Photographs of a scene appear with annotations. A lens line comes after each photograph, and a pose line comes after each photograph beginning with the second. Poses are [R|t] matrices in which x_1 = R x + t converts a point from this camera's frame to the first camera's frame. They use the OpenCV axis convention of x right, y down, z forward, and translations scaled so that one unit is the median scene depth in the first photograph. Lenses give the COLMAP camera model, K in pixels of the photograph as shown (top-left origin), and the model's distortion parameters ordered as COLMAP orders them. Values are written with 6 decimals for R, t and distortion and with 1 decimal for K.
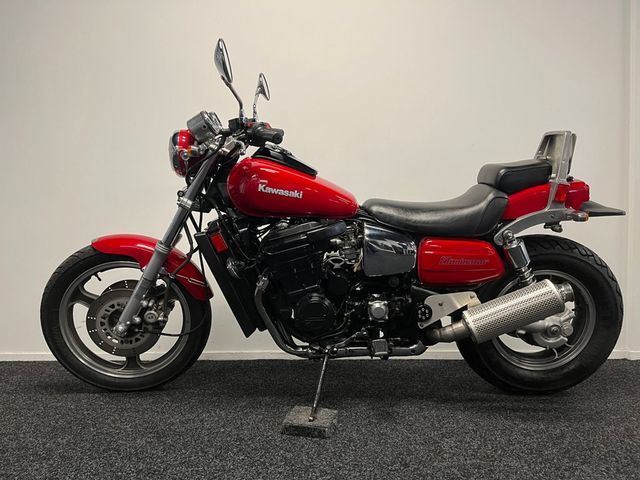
lens RADIAL K [[500.5, 0, 317.5], [0, 500.5, 240.5], [0, 0, 1]] dist [0.060872, -0.044547]
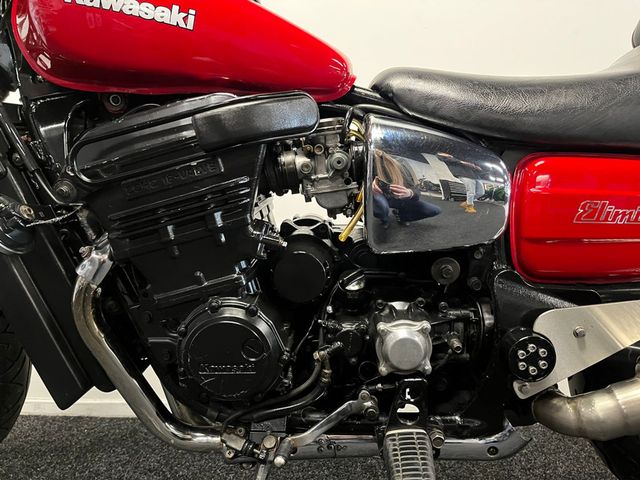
lens RADIAL K [[500.5, 0, 326.5], [0, 500.5, 238.0], [0, 0, 1]] dist [0.060872, -0.044547]
pose [[0.999672, 0.012720, -0.022219, 0.069341], [-0.012976, 0.999851, -0.011390, 0.063149], [0.022071, 0.011675, 0.999688, 0.612859]]
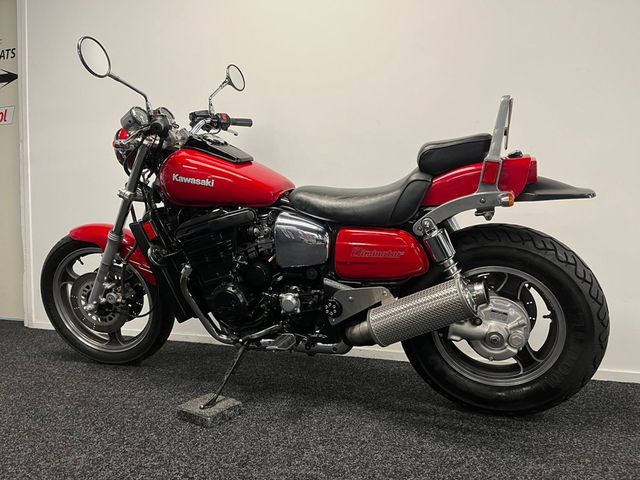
lens RADIAL K [[500.5, 0, 320.8], [0, 500.5, 240.7], [0, 0, 1]] dist [0.060872, -0.044547]
pose [[0.936090, 0.011138, -0.351584, 0.495126], [-0.006289, 0.999869, 0.014930, 0.006561], [0.351704, -0.011765, 0.936037, 0.131340]]
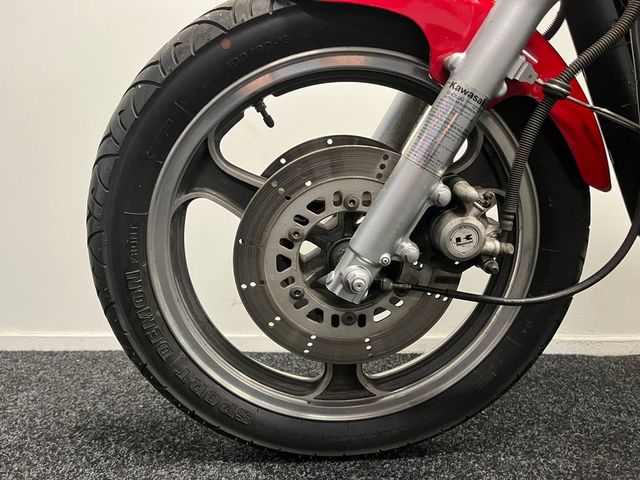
lens RADIAL K [[500.5, 0, 317.2], [0, 500.5, 237.9], [0, 0, 1]] dist [0.060872, -0.044547]
pose [[0.999579, 0.004549, -0.028657, -0.413124], [-0.002747, 0.998034, 0.062609, 0.136150], [0.028886, -0.062504, 0.997627, 0.724601]]
